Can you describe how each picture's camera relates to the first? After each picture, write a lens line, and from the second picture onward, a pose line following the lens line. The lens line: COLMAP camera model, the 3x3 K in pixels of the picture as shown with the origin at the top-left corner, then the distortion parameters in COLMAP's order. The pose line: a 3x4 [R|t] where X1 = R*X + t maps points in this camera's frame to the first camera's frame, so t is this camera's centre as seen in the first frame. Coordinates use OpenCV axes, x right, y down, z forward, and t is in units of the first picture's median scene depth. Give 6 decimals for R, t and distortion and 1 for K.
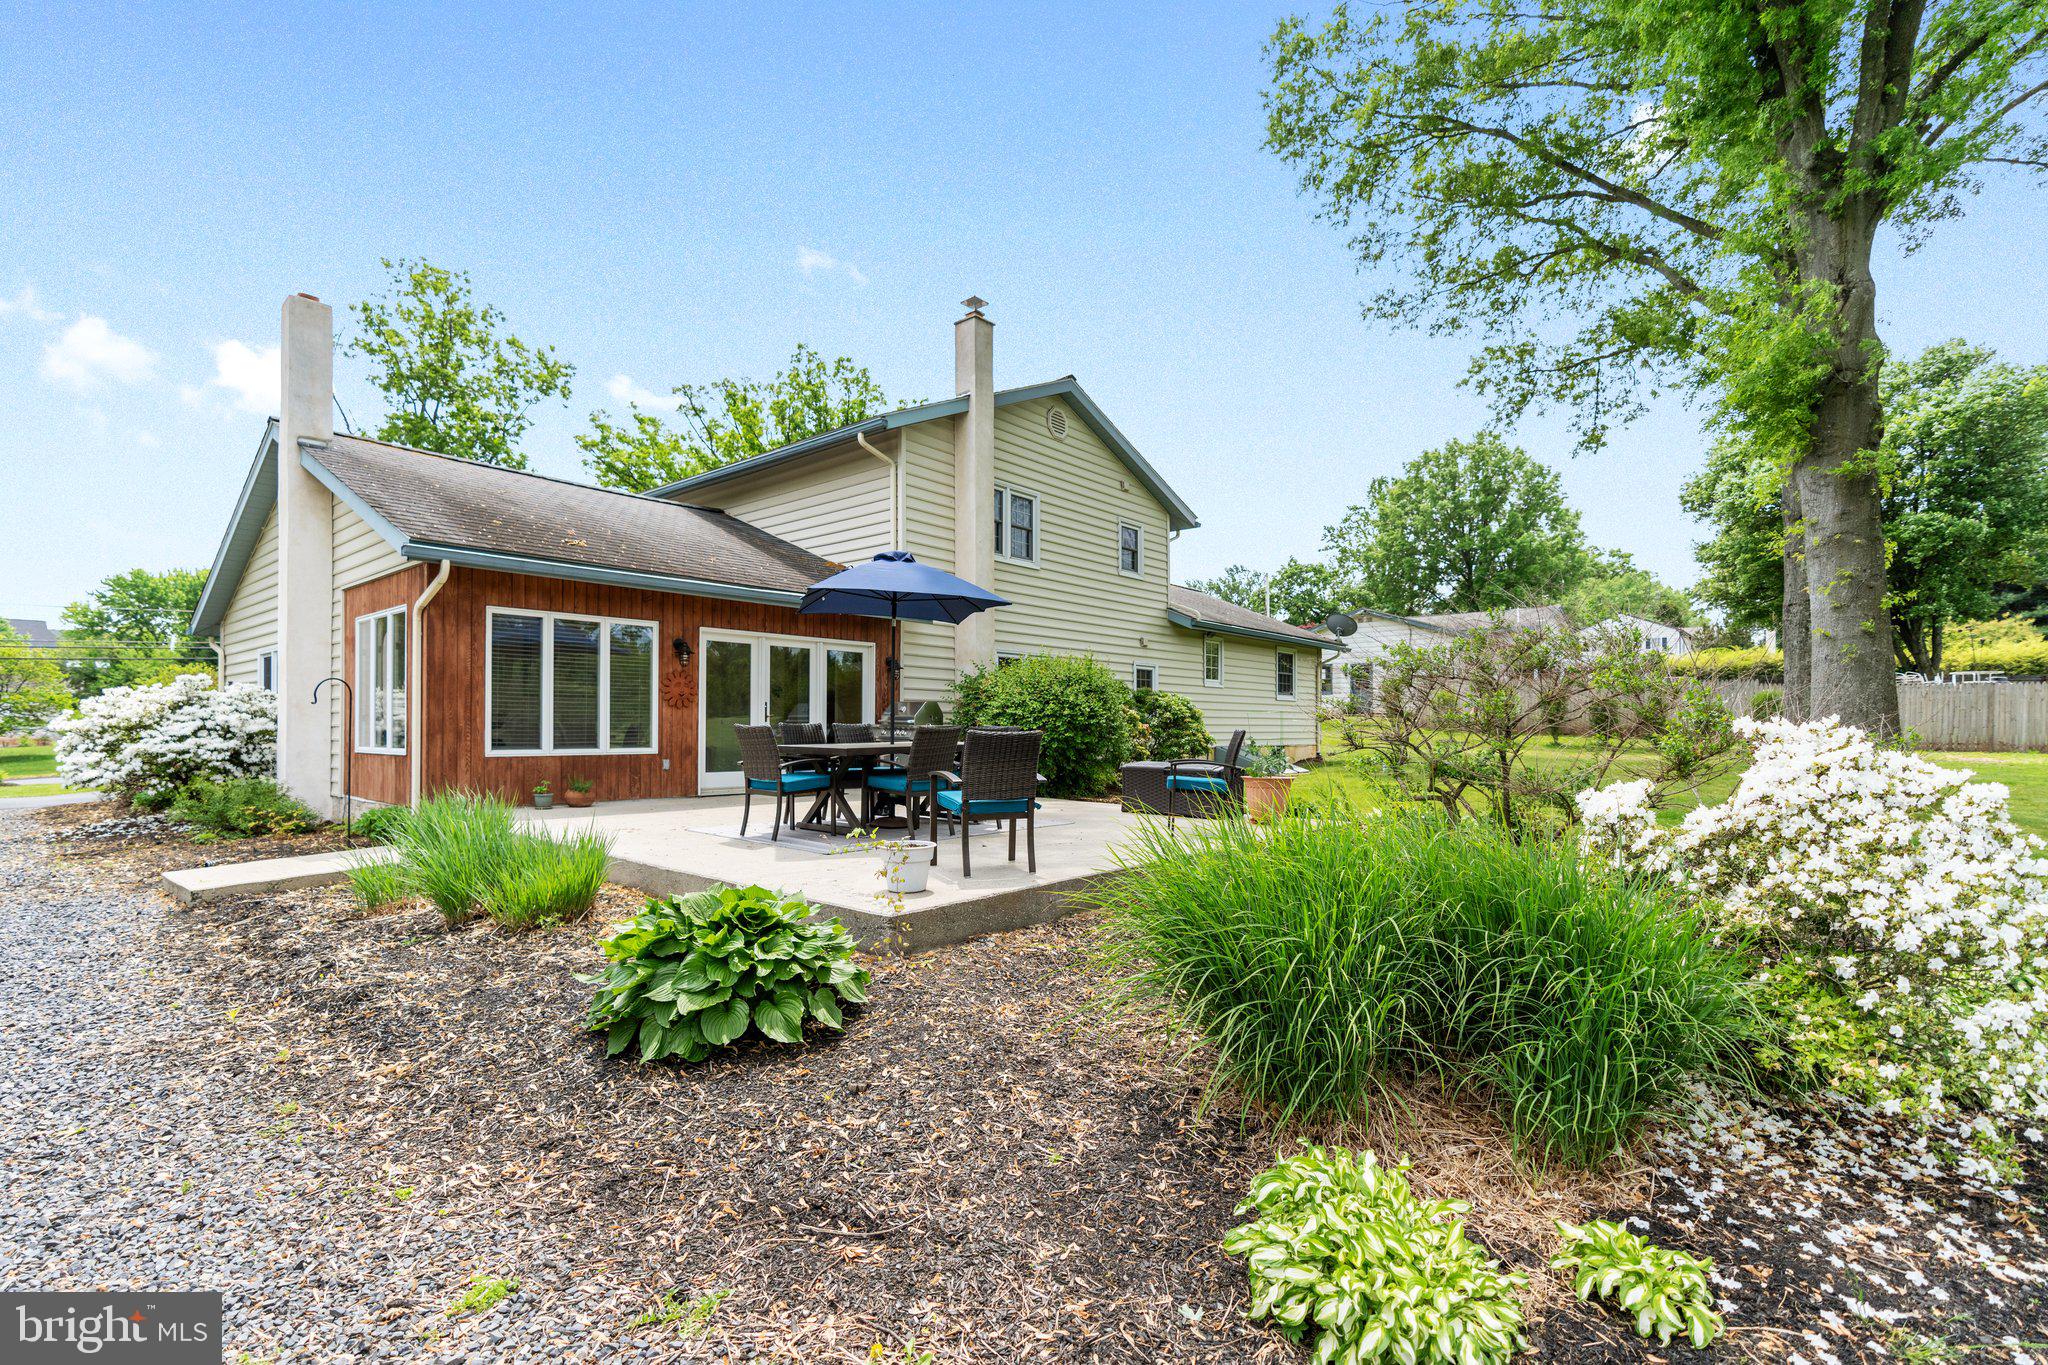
lens RADIAL K [[943.7, 0, 1024.0], [0, 943.7, 682.5], [0, 0, 1]] dist [-0.006353, -0.000434]
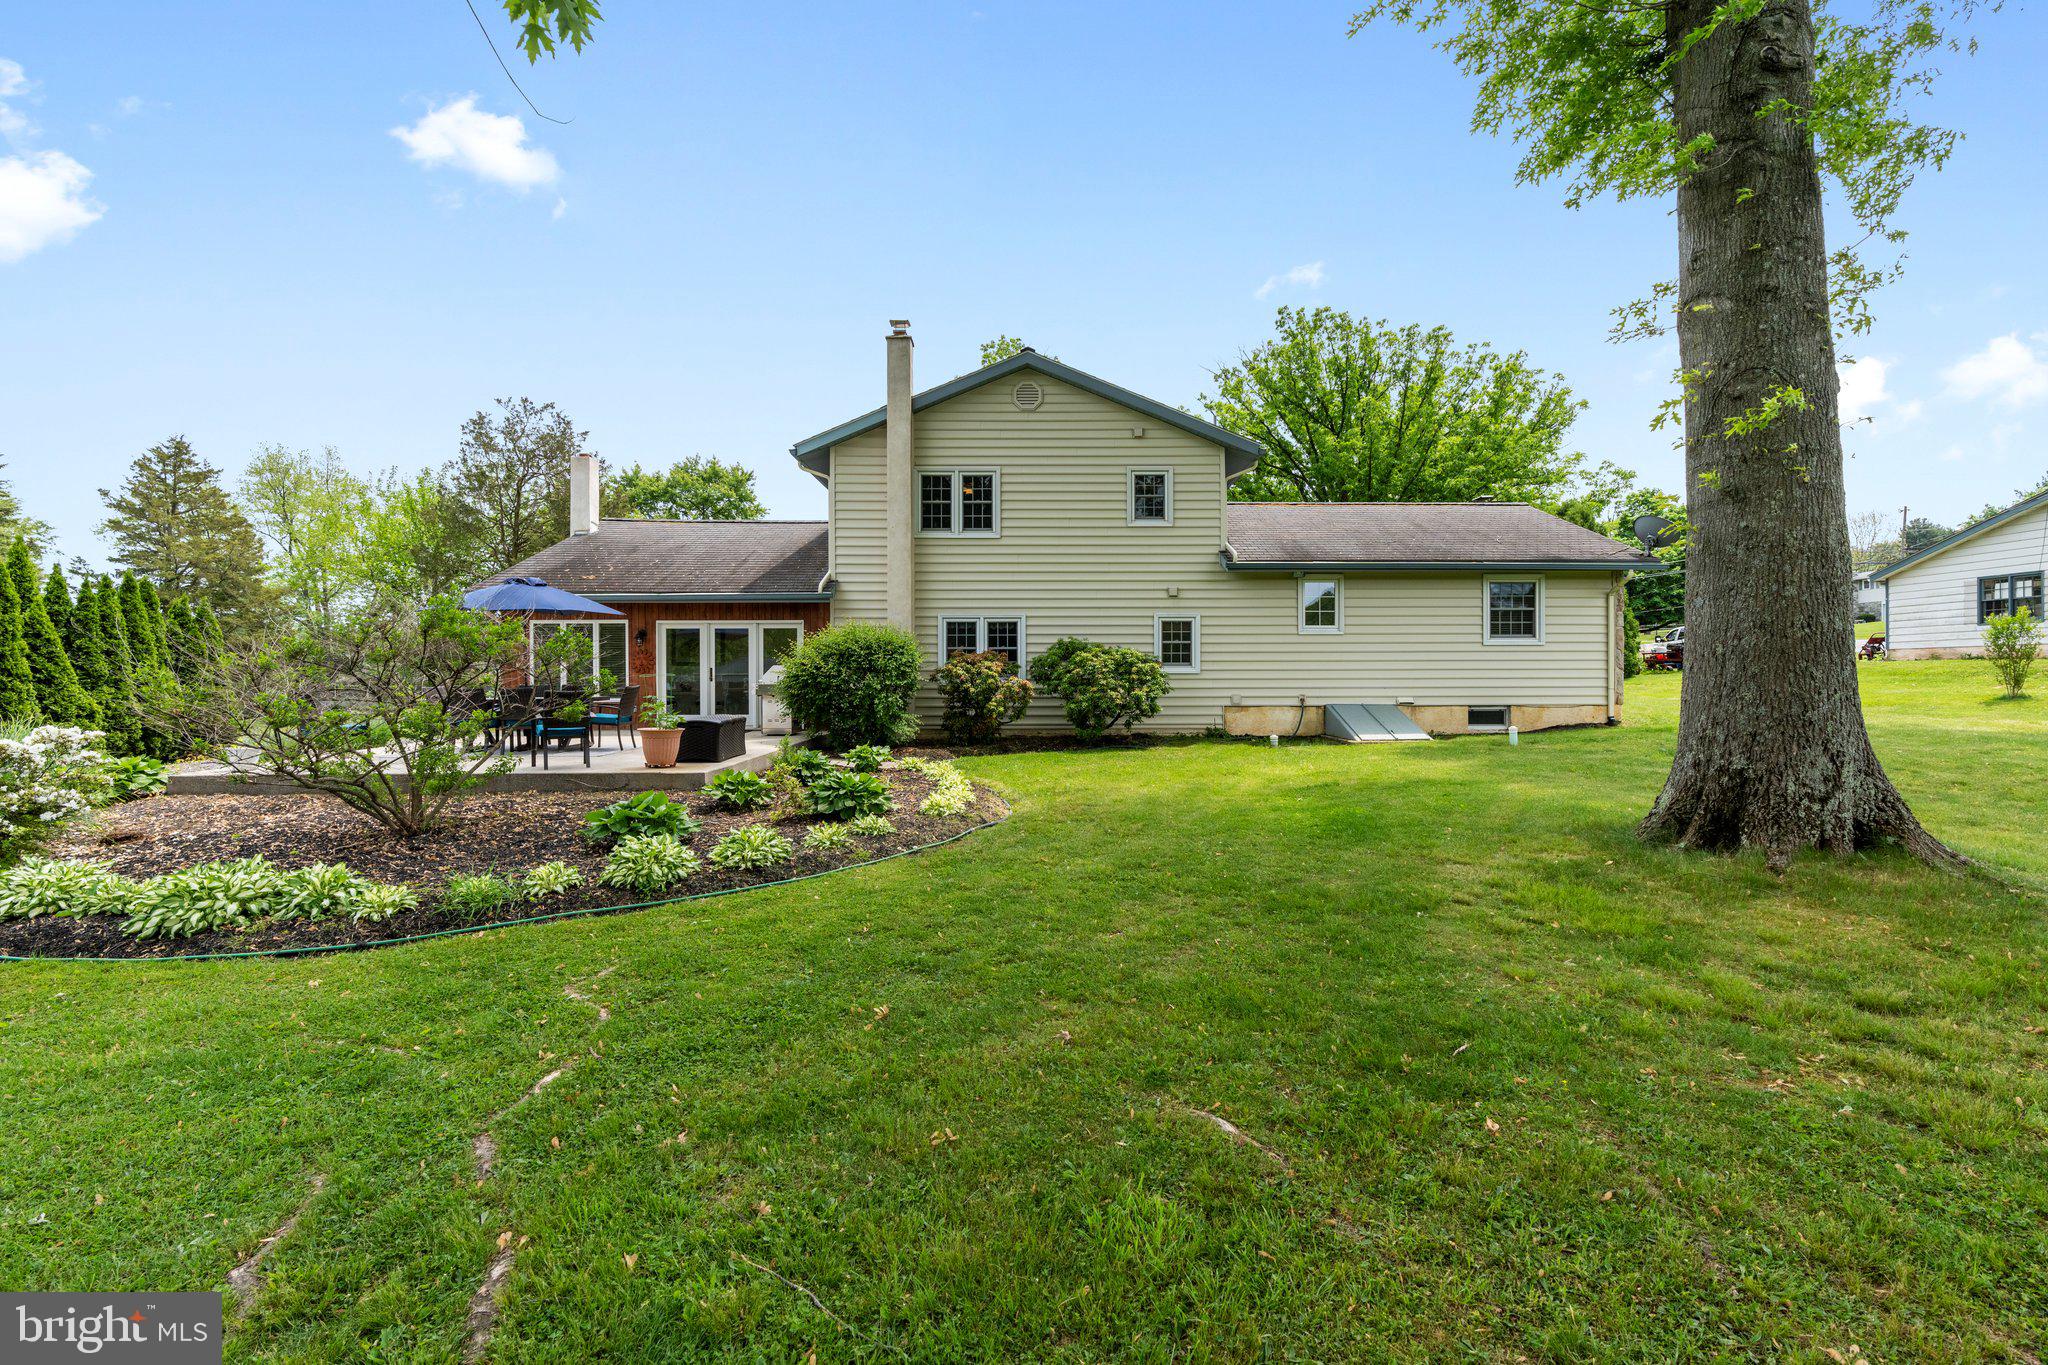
lens RADIAL K [[943.7, 0, 1024.0], [0, 943.7, 682.5], [0, 0, 1]] dist [-0.006353, -0.000434]
pose [[0.661871, -0.018791, -0.749382, 0.943177], [0.041783, 0.999056, 0.011851, 0.039128], [0.748452, -0.039155, 0.662032, 0.319505]]
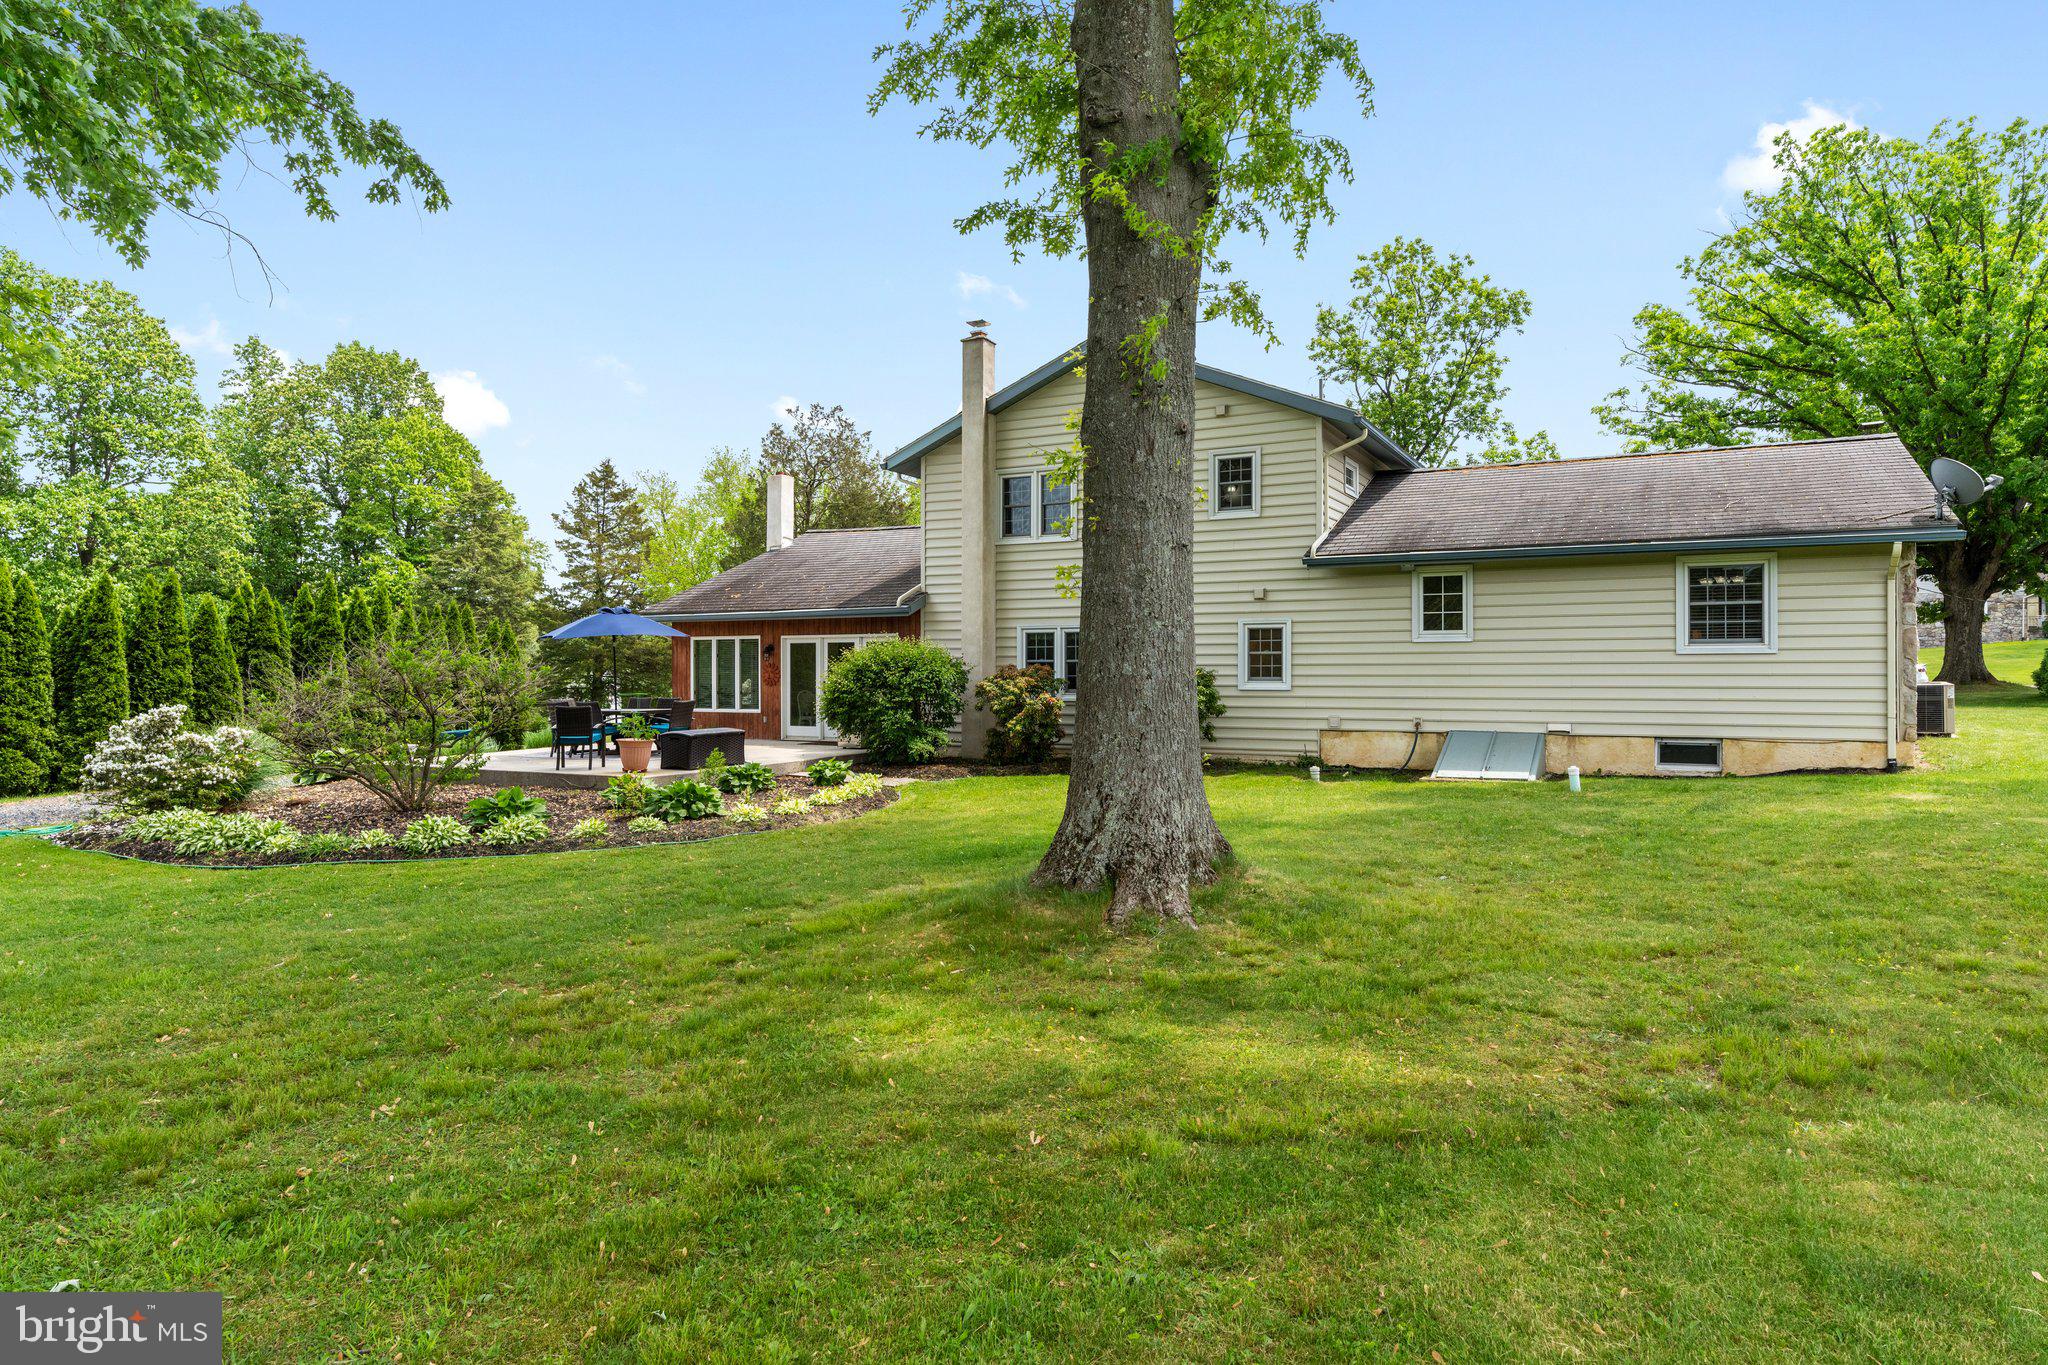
lens RADIAL K [[1250.4, 0, 1024.0], [0, 1250.4, 682.5], [0, 0, 1]] dist [0.003503, 0.000516]
pose [[0.210005, -0.014400, -0.977594, 1.444457], [0.038578, 0.999235, -0.006432, 0.040736], [0.976939, -0.036363, 0.210400, 0.729354]]
